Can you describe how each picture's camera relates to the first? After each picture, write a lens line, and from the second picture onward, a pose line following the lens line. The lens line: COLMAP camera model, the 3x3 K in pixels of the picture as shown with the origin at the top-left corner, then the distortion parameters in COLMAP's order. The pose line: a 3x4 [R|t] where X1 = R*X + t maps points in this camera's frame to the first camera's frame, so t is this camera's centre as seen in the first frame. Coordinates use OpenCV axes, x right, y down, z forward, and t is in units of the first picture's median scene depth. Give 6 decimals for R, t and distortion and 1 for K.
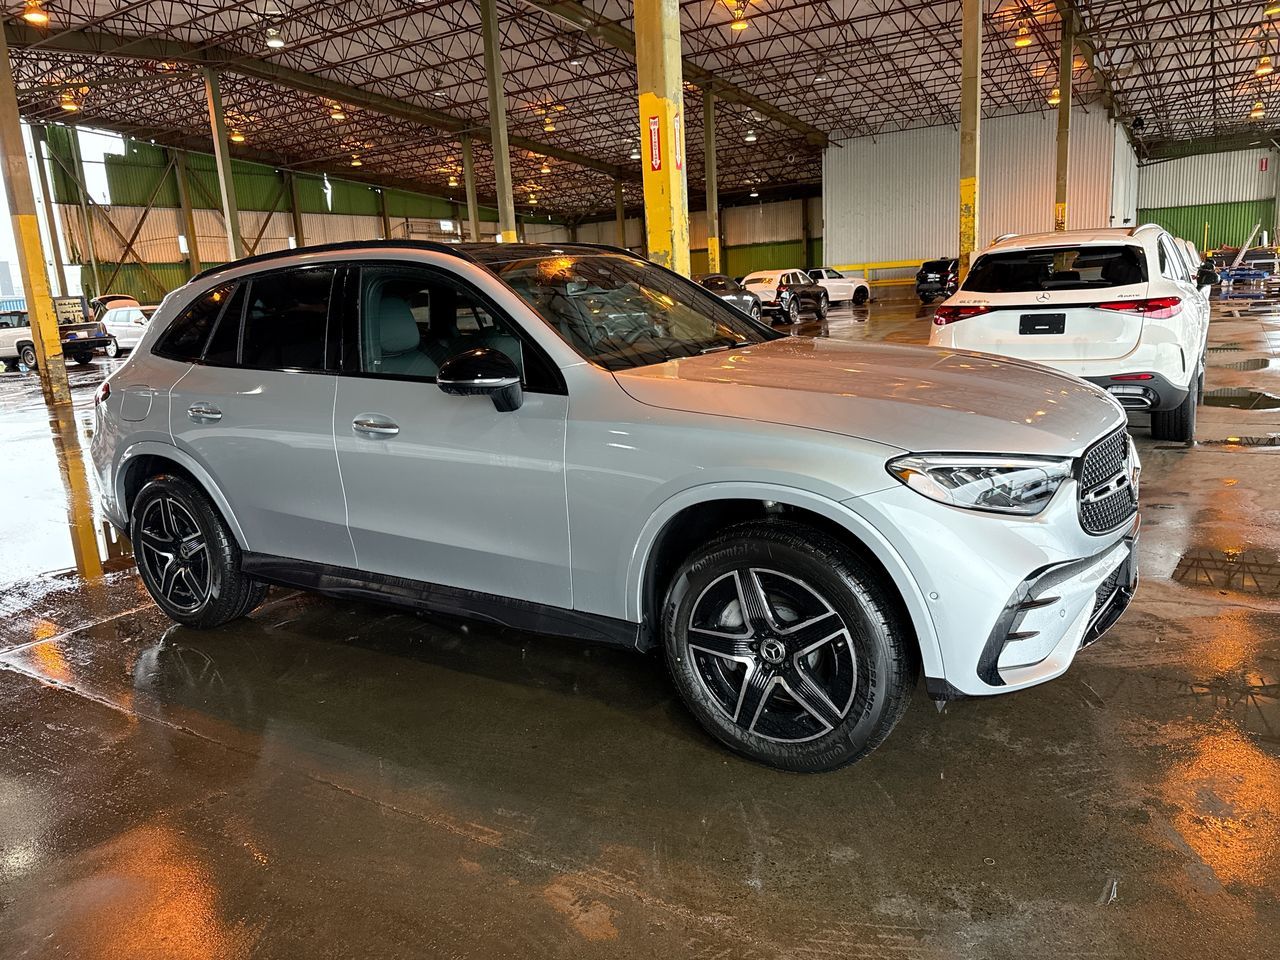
lens RADIAL K [[921.0, 0, 632.1], [0, 921.0, 475.8], [0, 0, 1]] dist [0.028659, -0.030031]
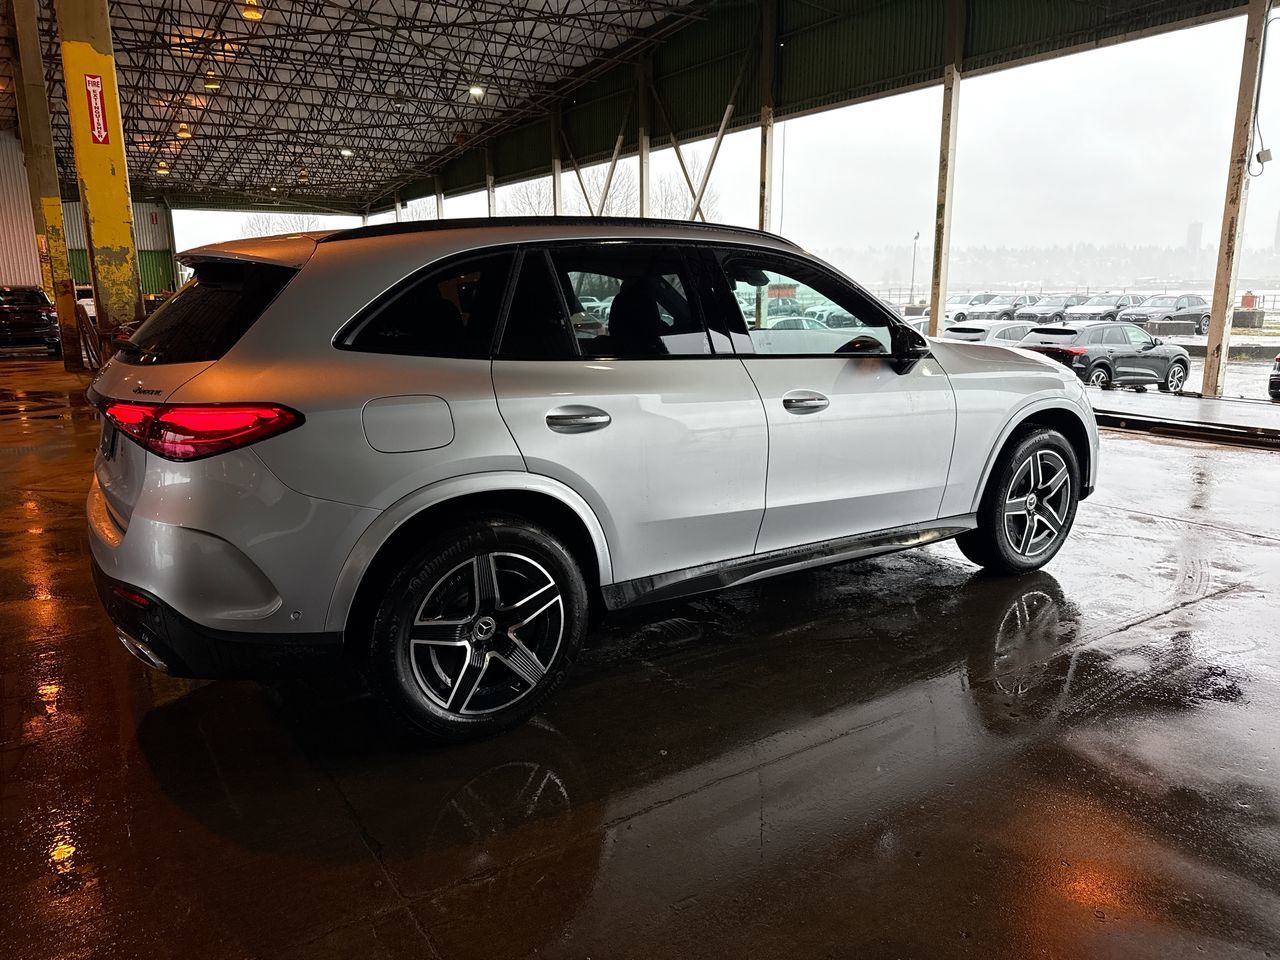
lens RADIAL K [[921.0, 0, 633.9], [0, 921.0, 483.9], [0, 0, 1]] dist [0.028659, -0.030031]
pose [[0.397359, -0.131265, 0.908226, -0.151405], [0.167831, 0.983419, 0.068704, -0.007427], [-0.902185, 0.125128, 0.412801, 0.085326]]
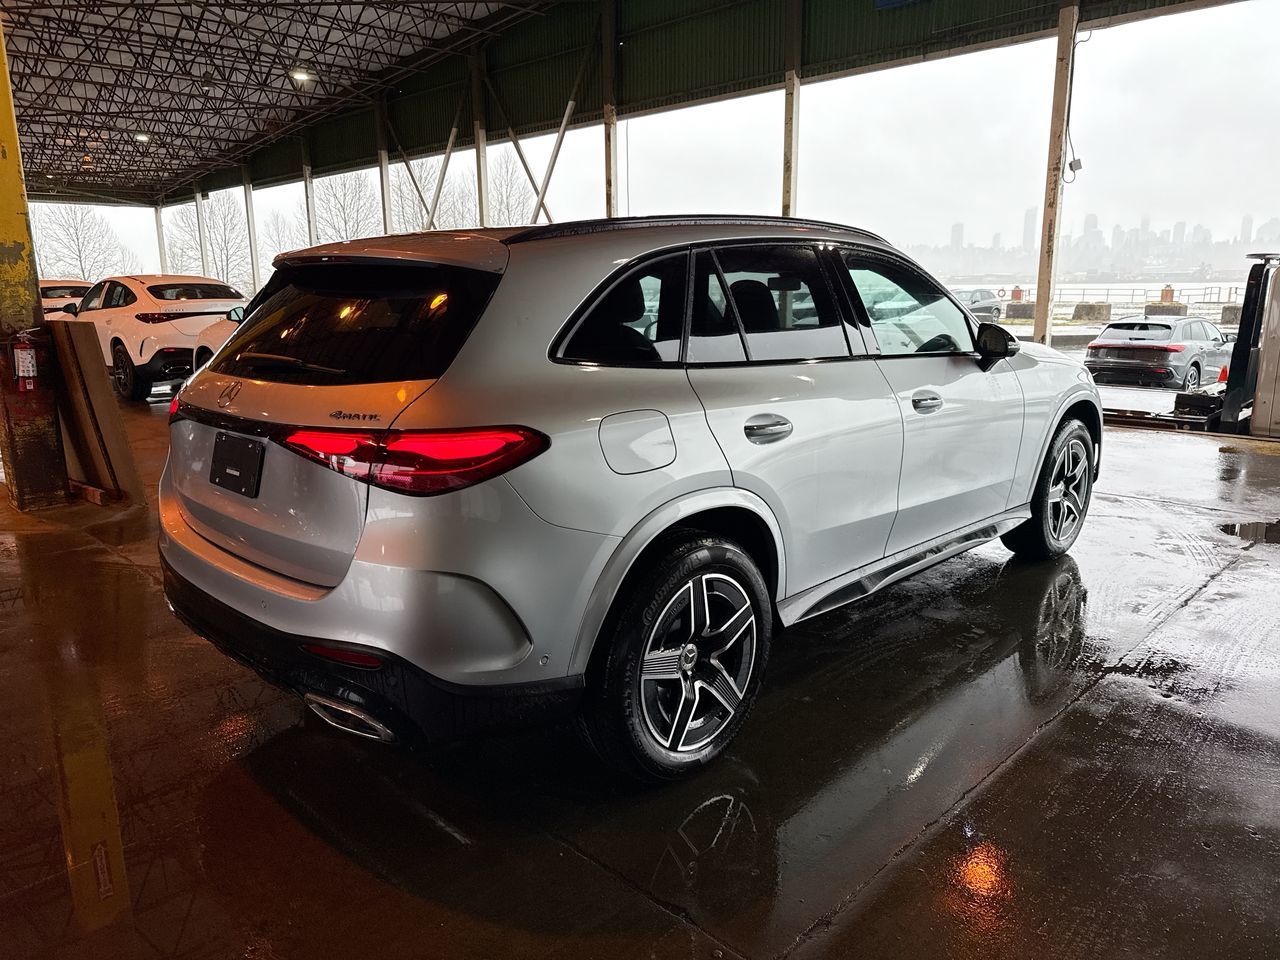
lens RADIAL K [[921.0, 0, 637.0], [0, 921.0, 478.0], [0, 0, 1]] dist [0.028659, -0.030031]
pose [[0.198865, -0.143410, 0.969477, -0.157688], [0.196176, 0.975039, 0.103992, -0.016101], [-0.960192, 0.169508, 0.222034, 0.124057]]
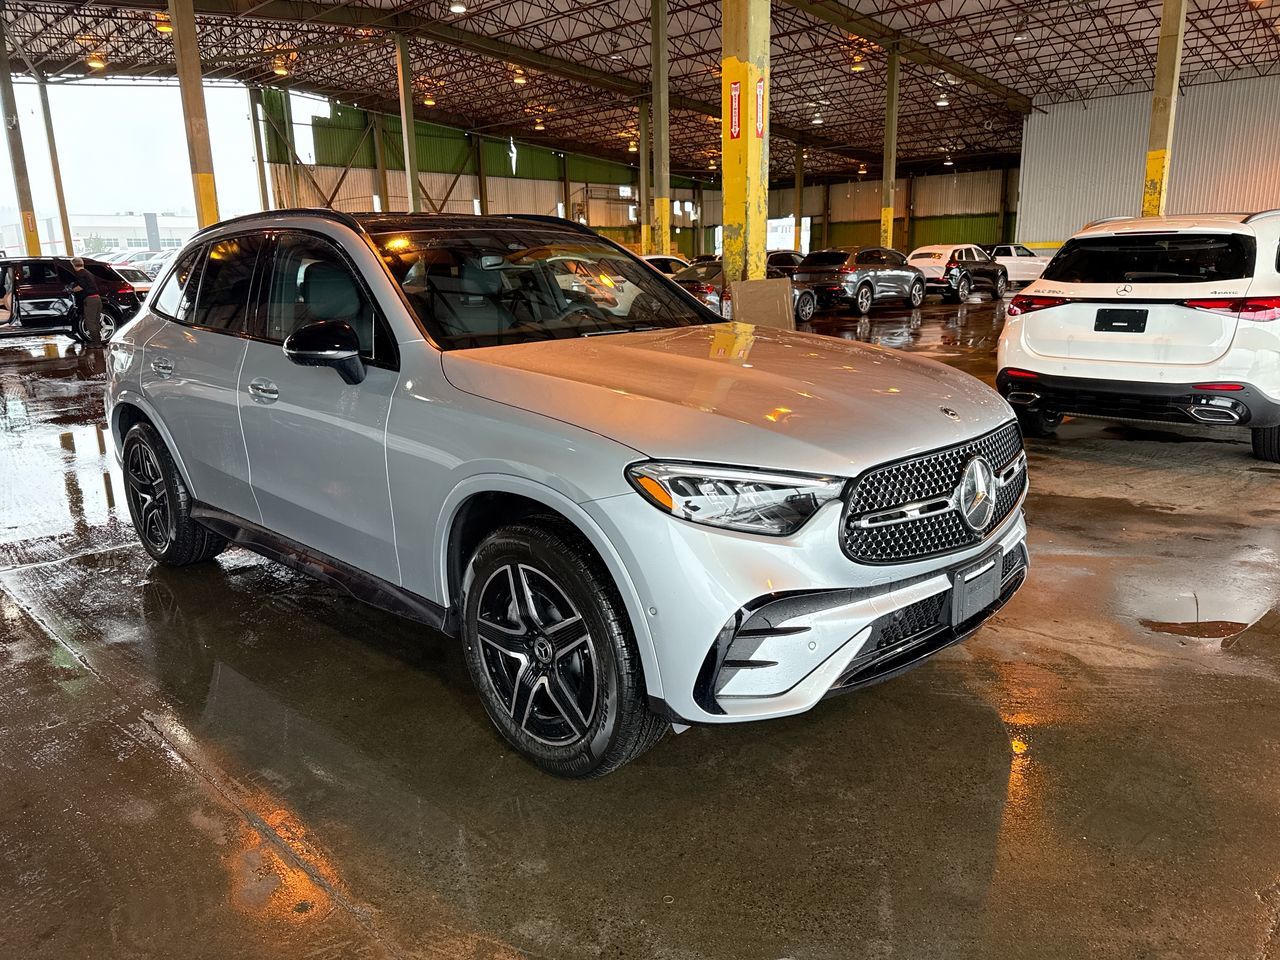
lens RADIAL K [[921.0, 0, 629.0], [0, 921.0, 485.6], [0, 0, 1]] dist [0.028659, -0.030031]
pose [[0.978208, 0.082313, -0.190615, 0.037427], [-0.073996, 0.995986, 0.050357, -0.003512], [0.193995, -0.035154, 0.980372, 0.006456]]
